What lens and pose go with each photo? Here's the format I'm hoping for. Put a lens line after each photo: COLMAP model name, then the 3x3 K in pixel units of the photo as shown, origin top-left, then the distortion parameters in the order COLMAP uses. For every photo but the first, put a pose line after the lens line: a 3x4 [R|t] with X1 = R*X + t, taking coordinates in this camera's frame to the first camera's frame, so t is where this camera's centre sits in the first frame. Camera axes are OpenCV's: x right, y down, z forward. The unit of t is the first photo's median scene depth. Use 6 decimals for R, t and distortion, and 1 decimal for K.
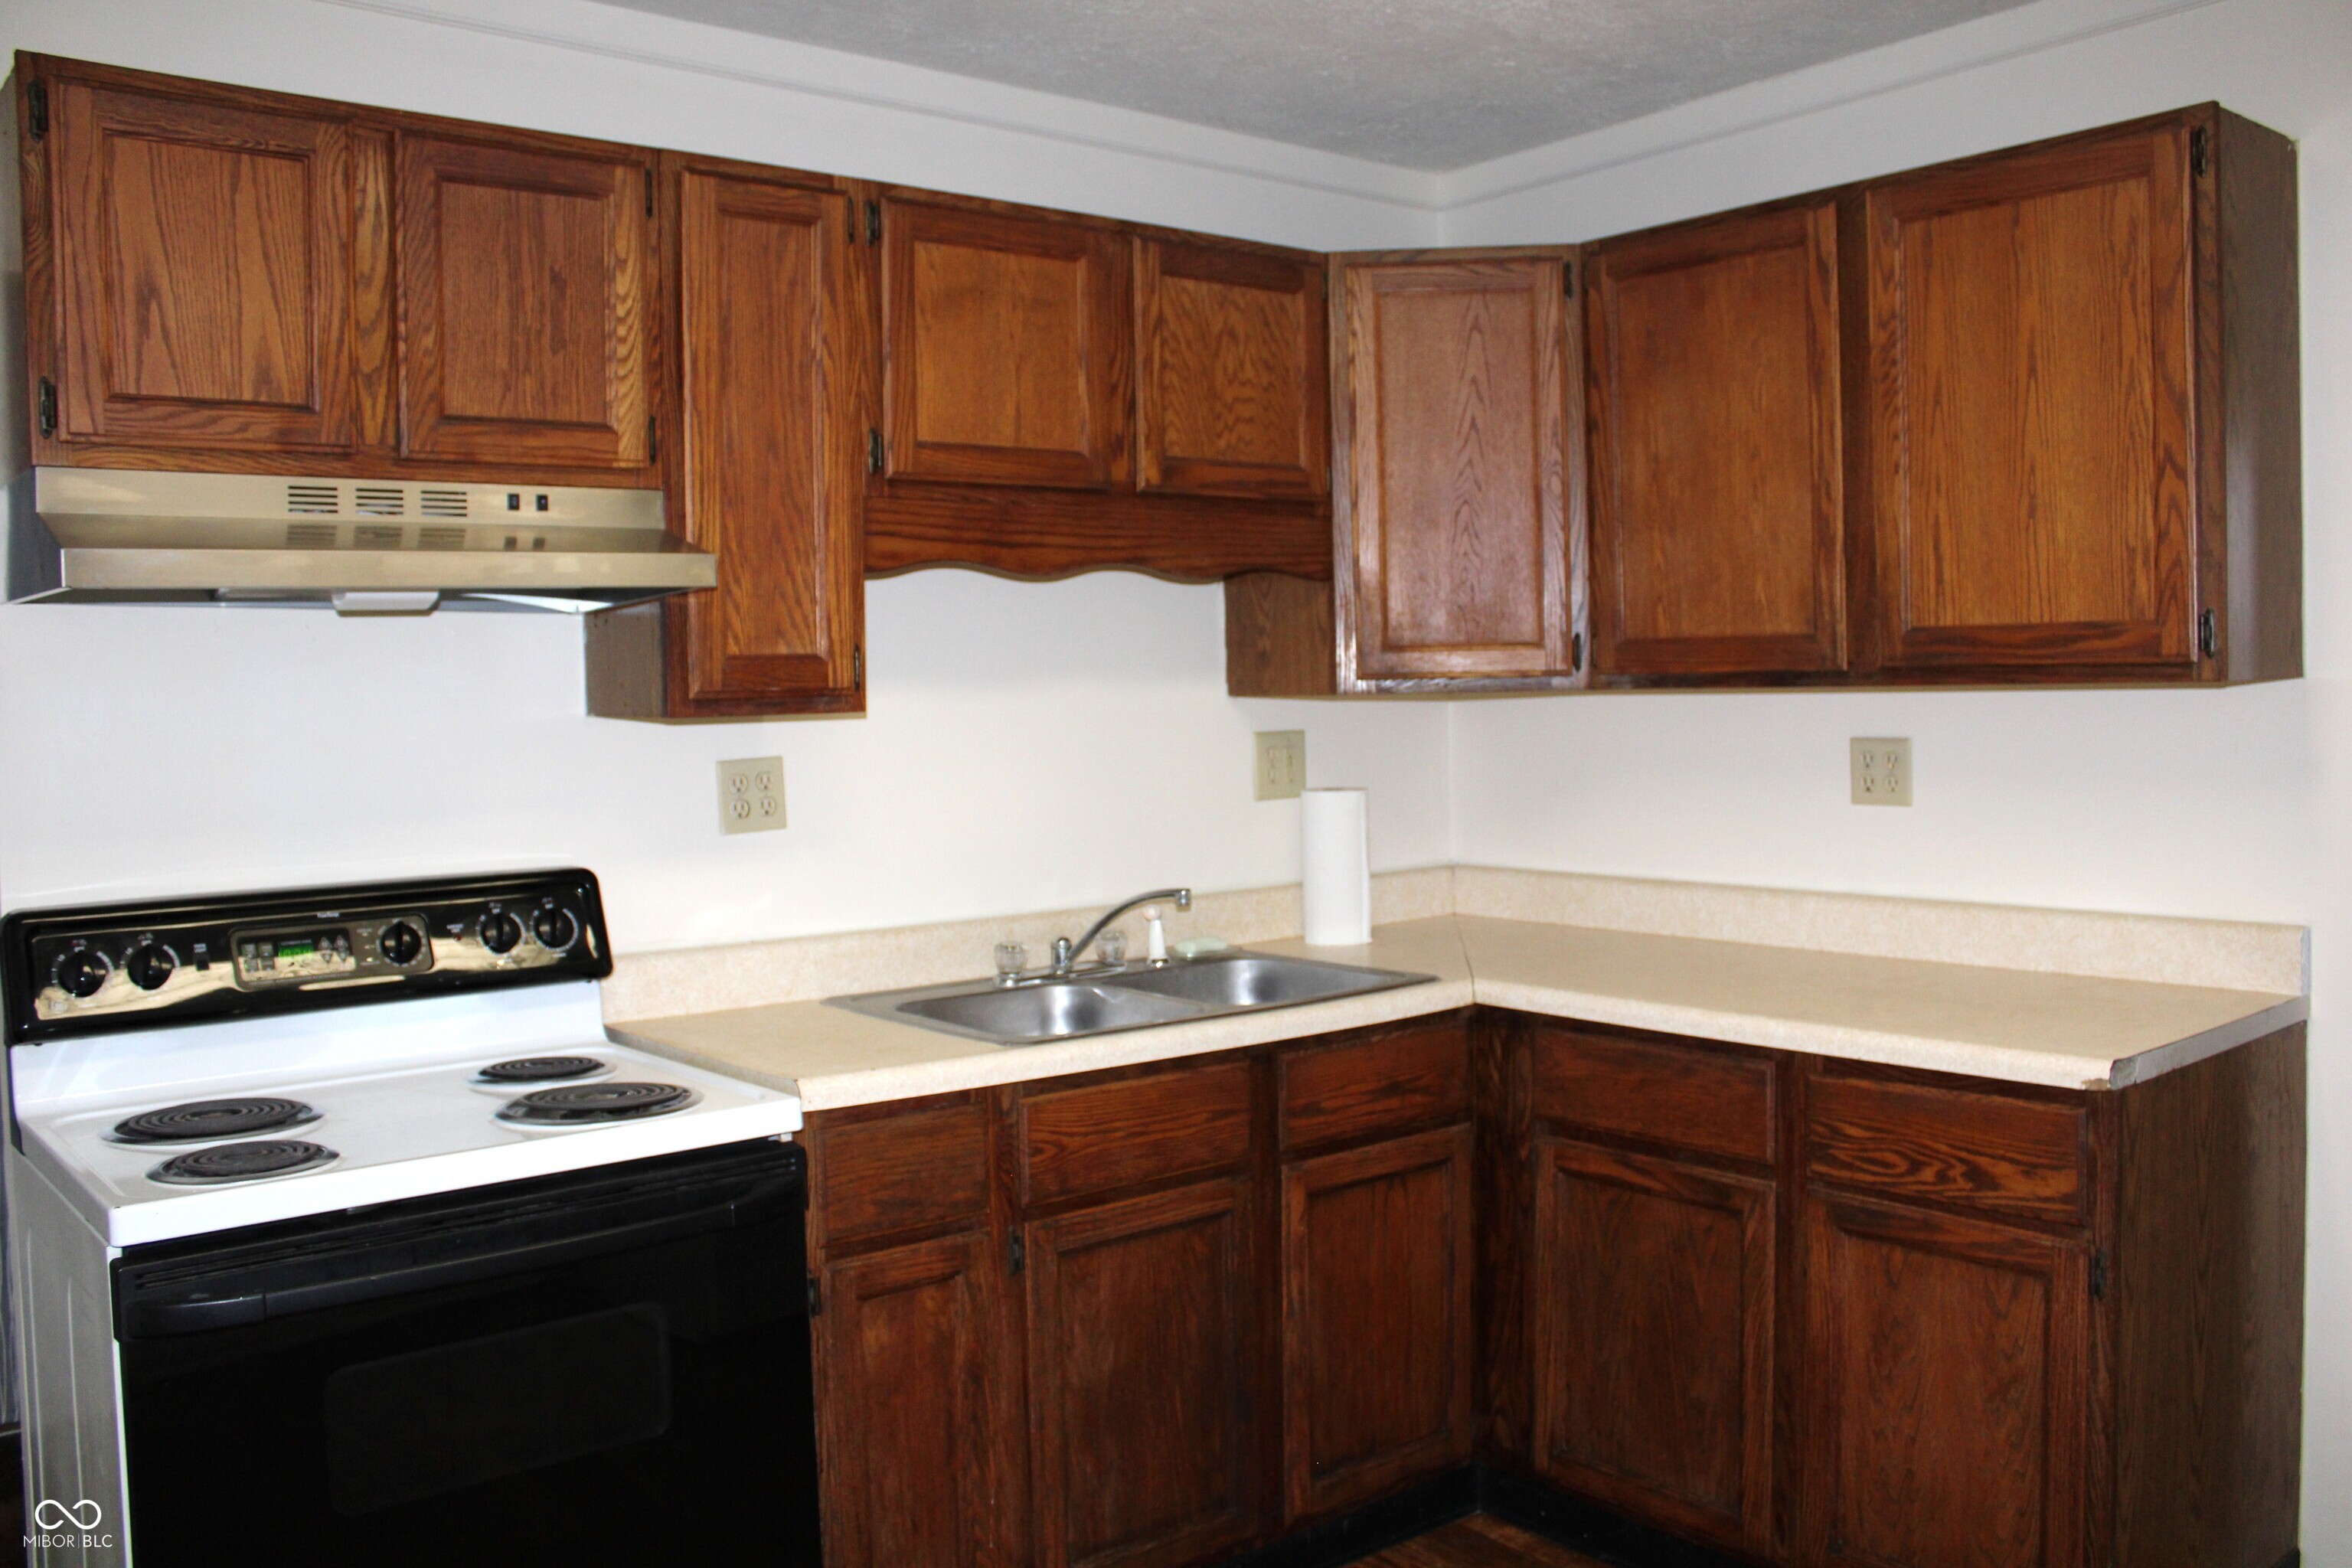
lens RADIAL K [[1991.9, 0, 1180.6], [0, 1991.9, 763.6], [0, 0, 1]] dist [-0.164187, 0.149300]
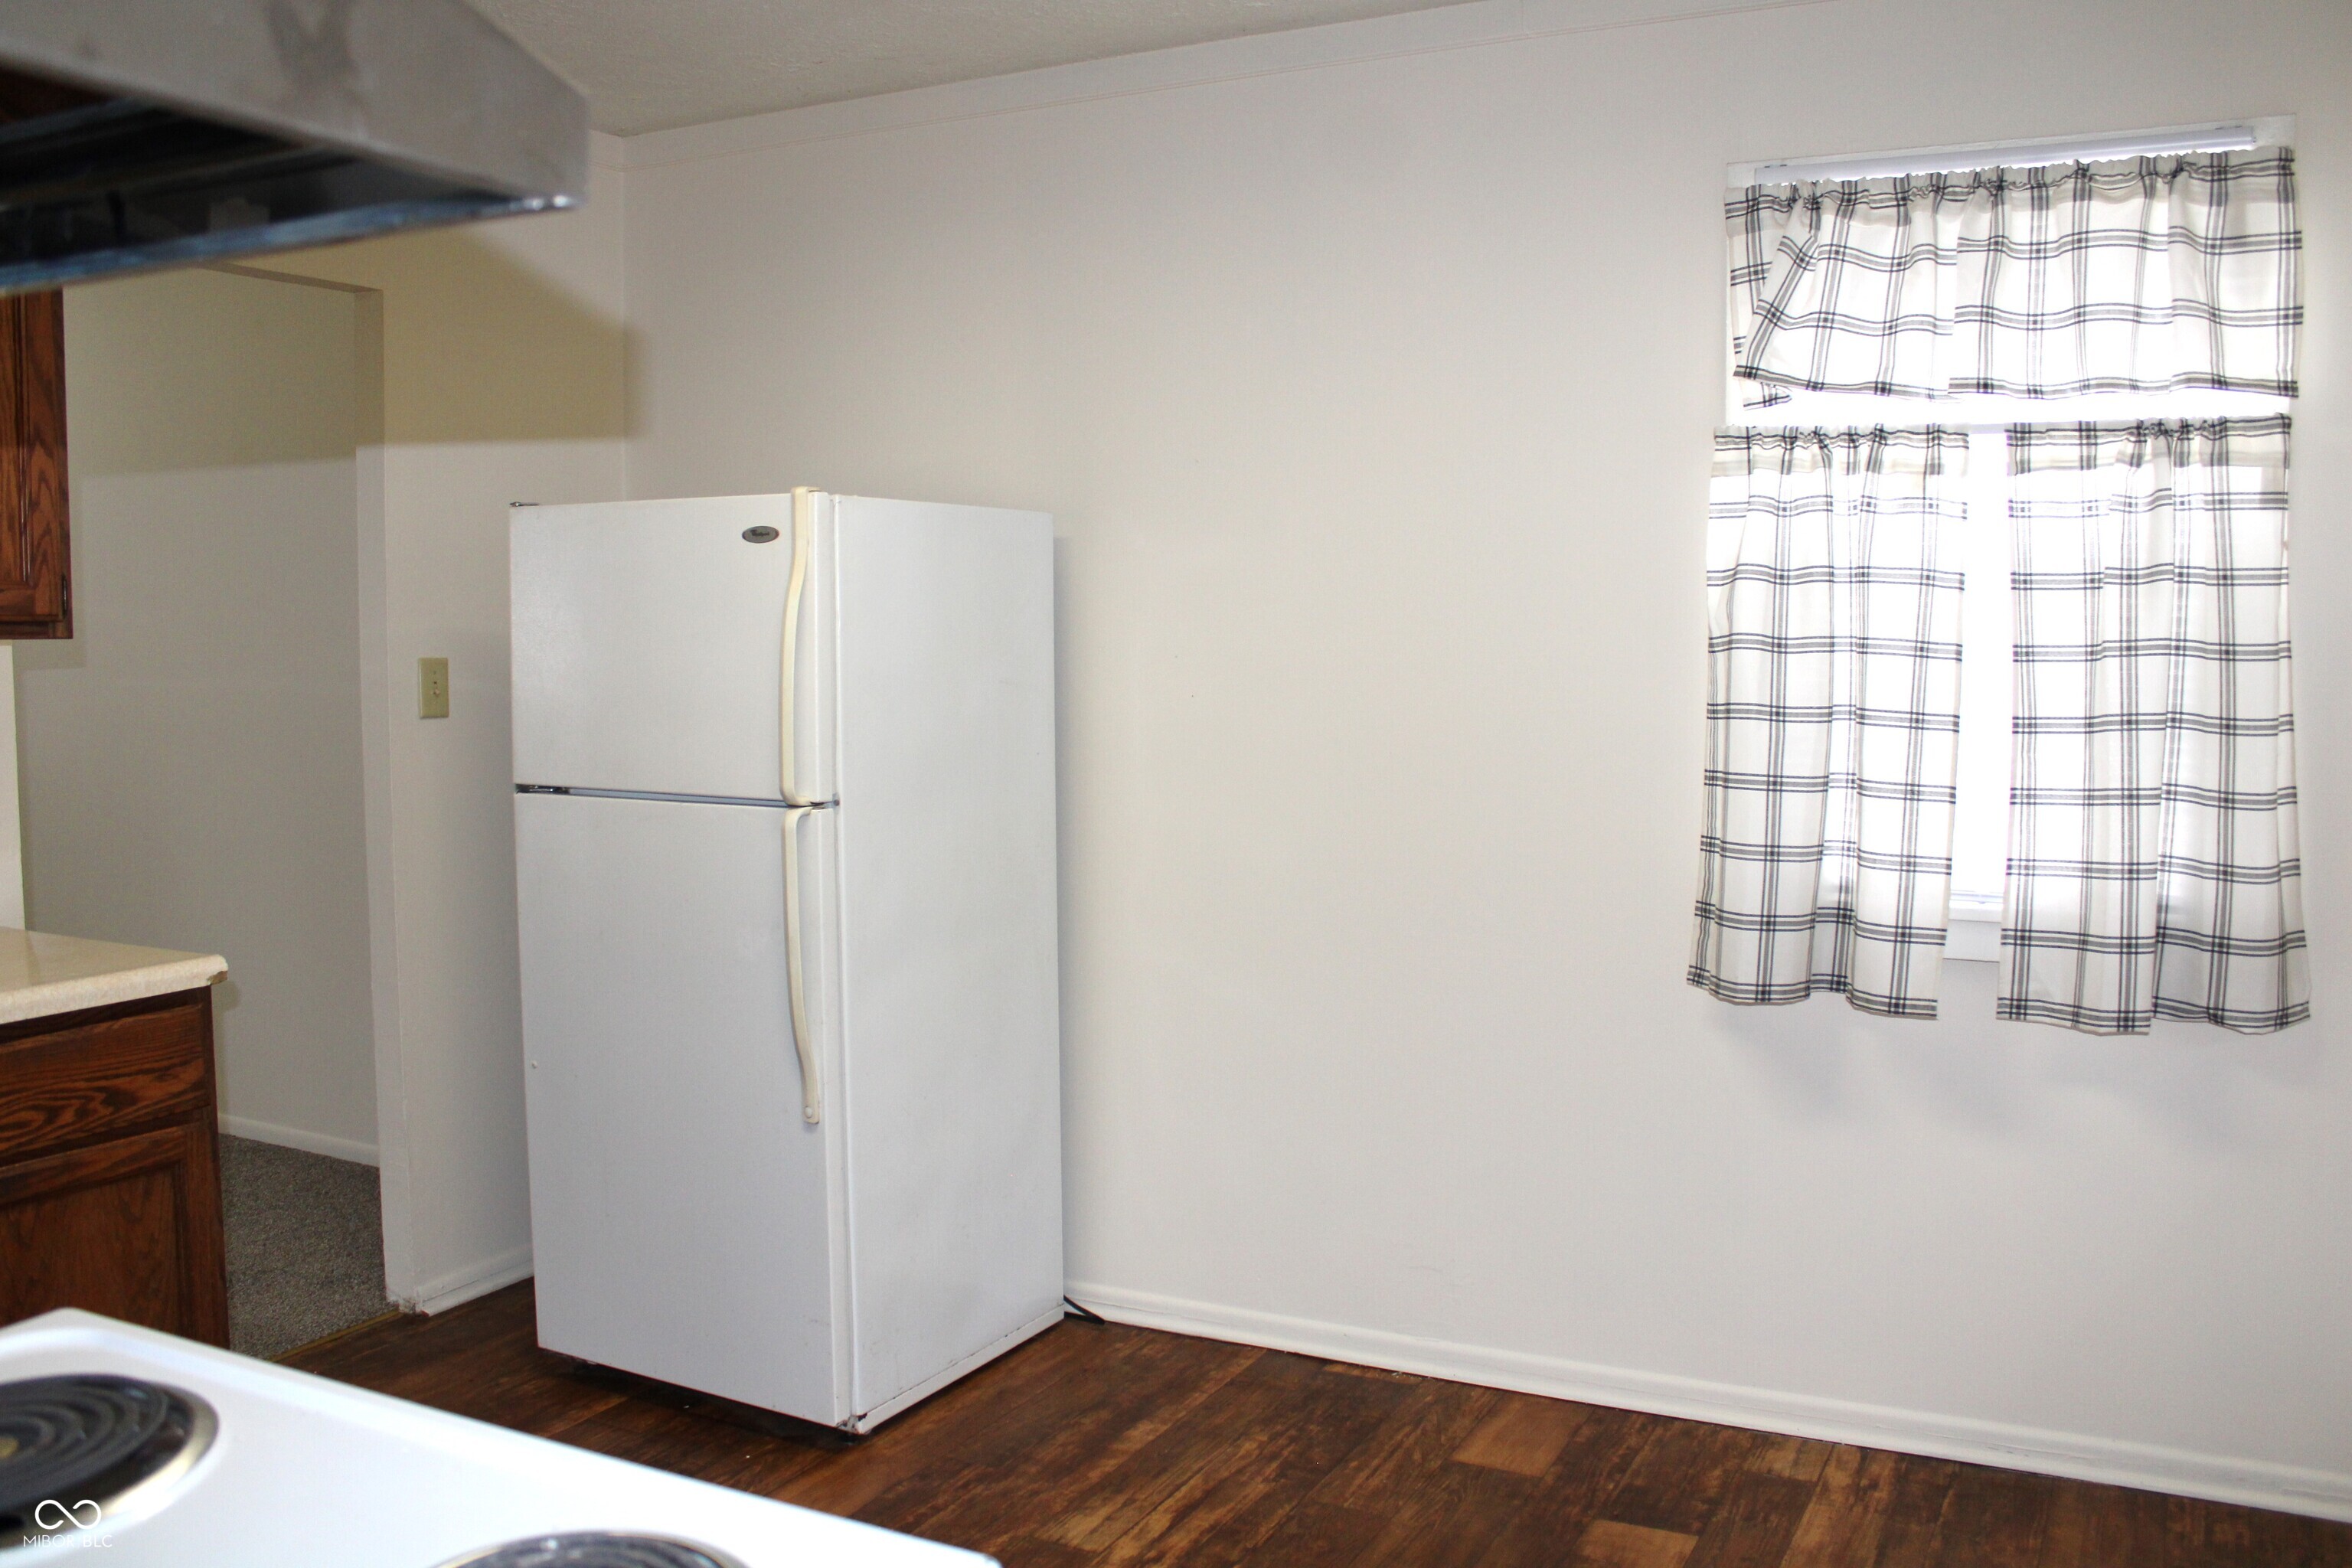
lens RADIAL K [[1991.9, 0, 1179.6], [0, 1991.9, 767.7], [0, 0, 1]] dist [-0.164187, 0.149300]
pose [[-0.378527, -0.047451, 0.924373, -0.708310], [0.044376, 0.996606, 0.069331, -0.013985], [-0.924526, 0.067263, -0.375137, 0.769689]]
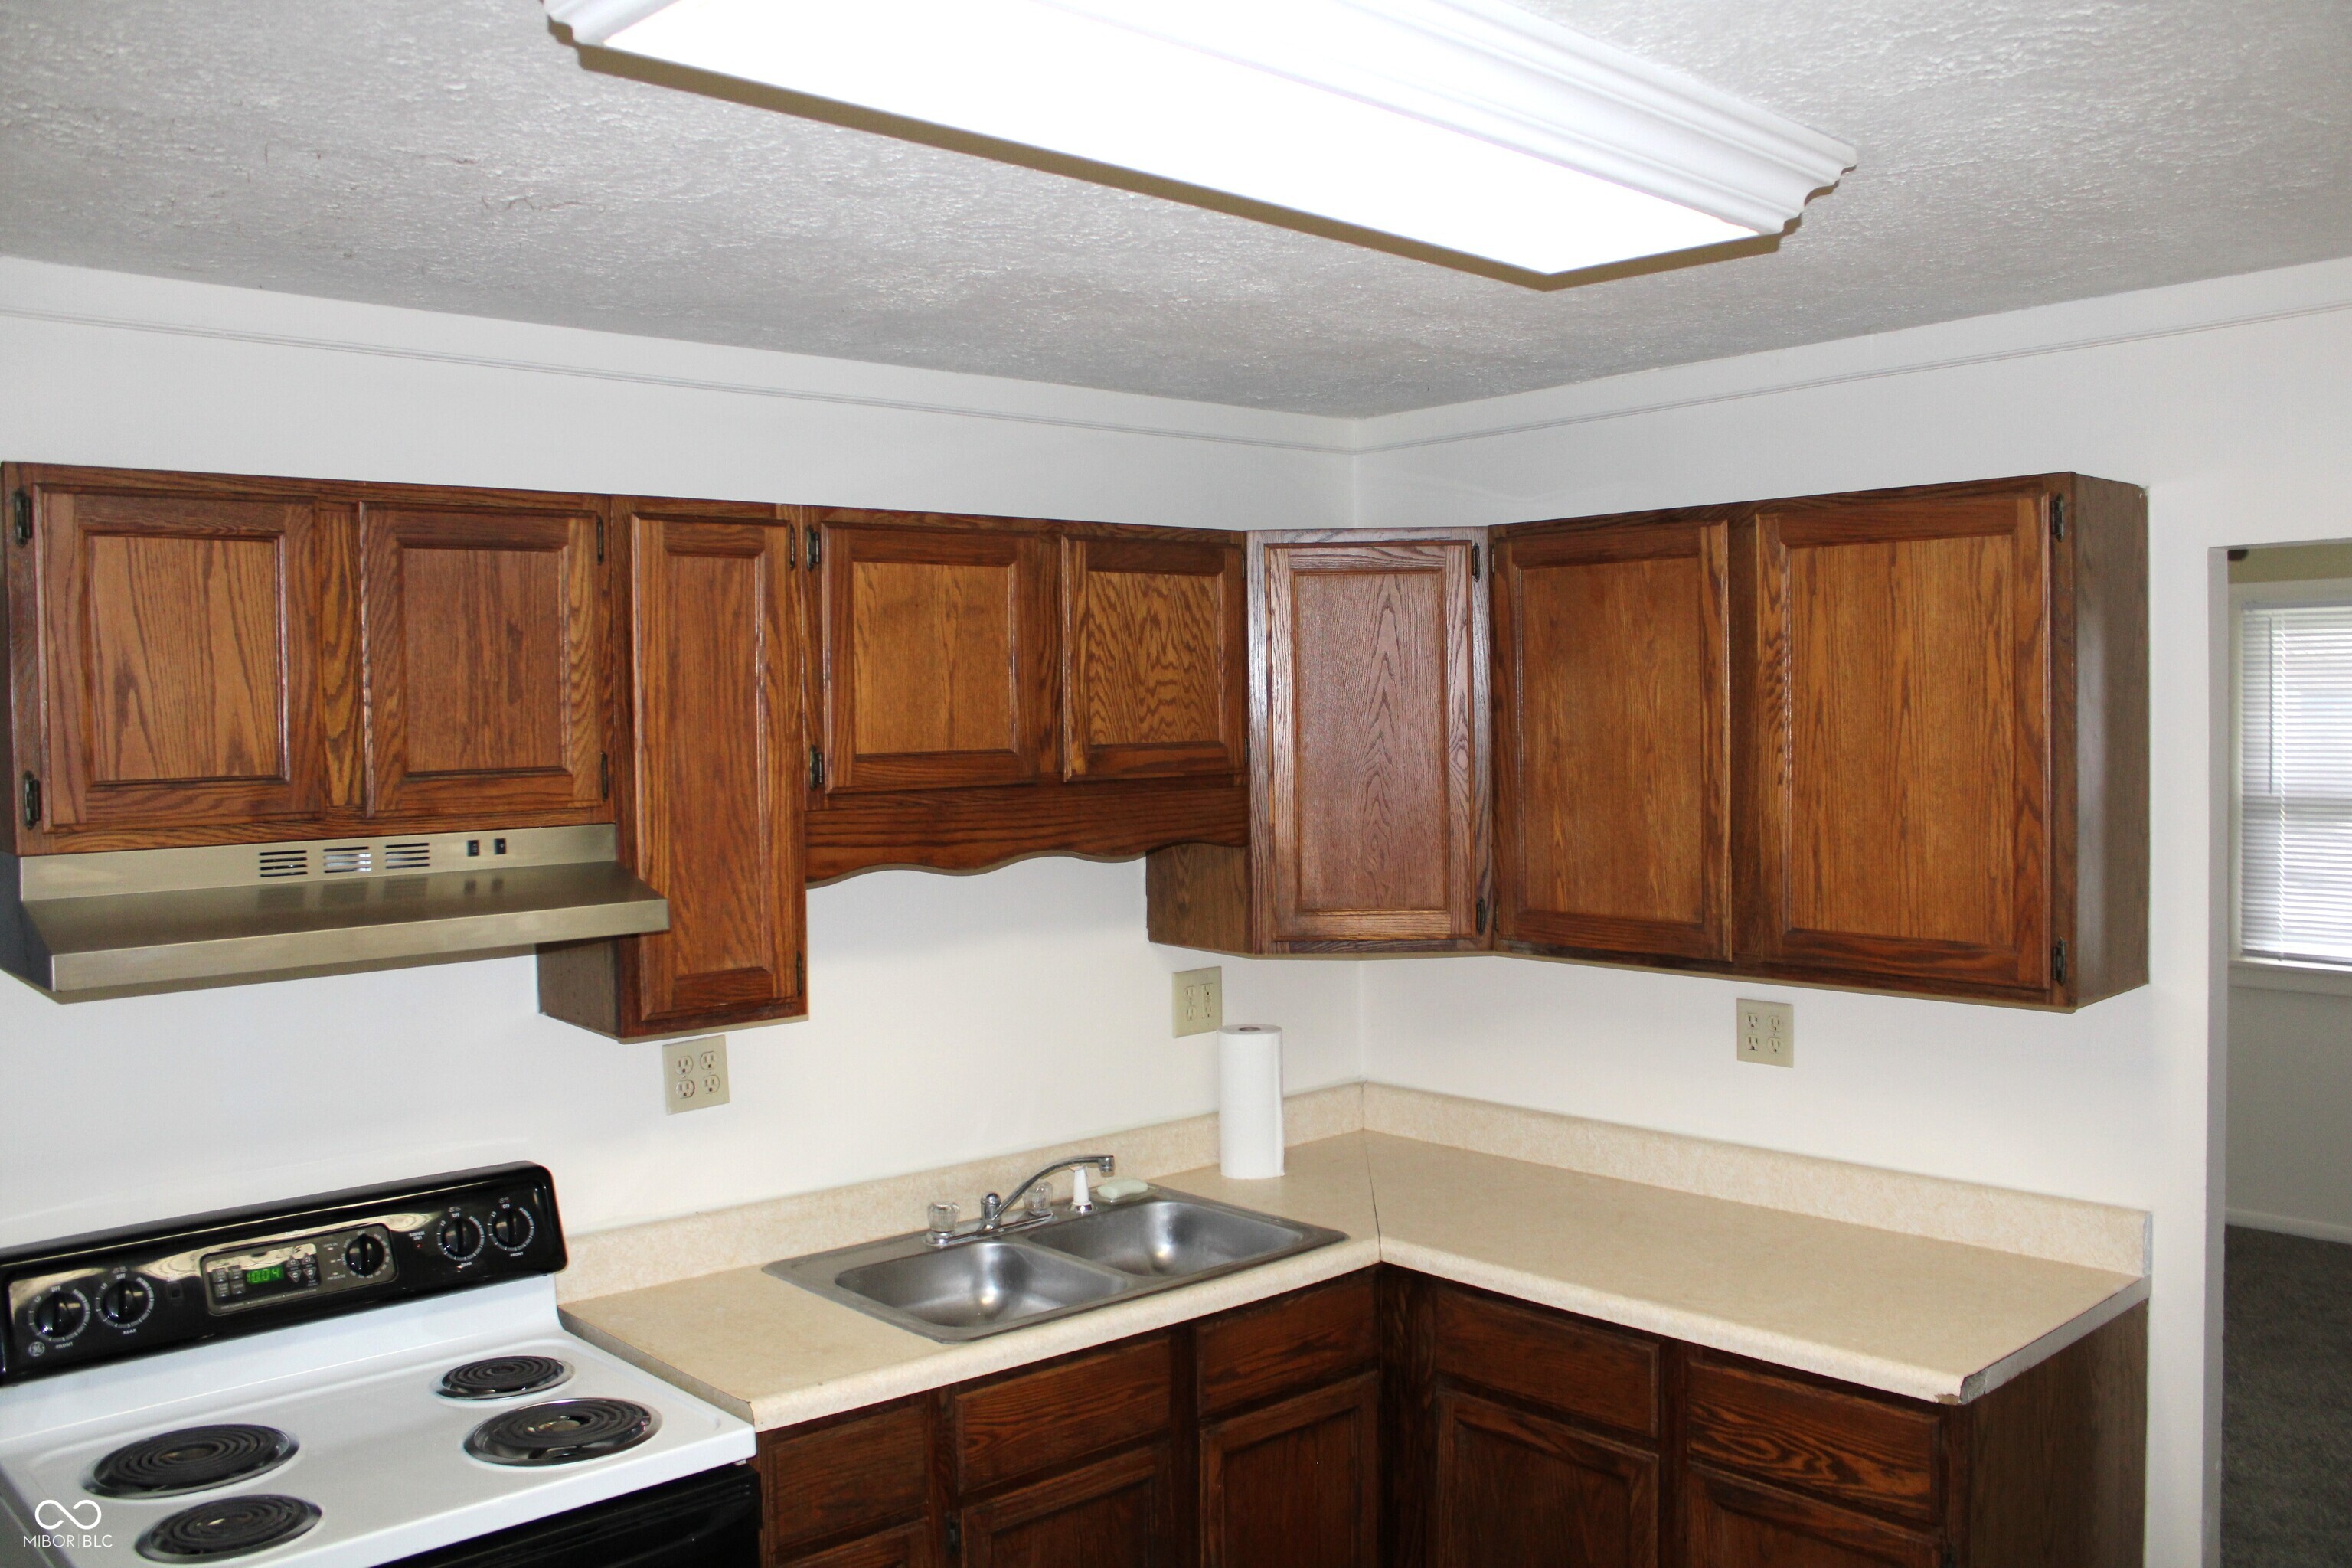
lens RADIAL K [[1991.9, 0, 1190.8], [0, 1991.9, 778.0], [0, 0, 1]] dist [-0.164187, 0.149300]
pose [[0.998788, 0.004480, 0.049013, -0.007542], [-0.004210, 0.999975, -0.005619, -0.153112], [-0.049037, 0.005406, 0.998782, -0.061209]]
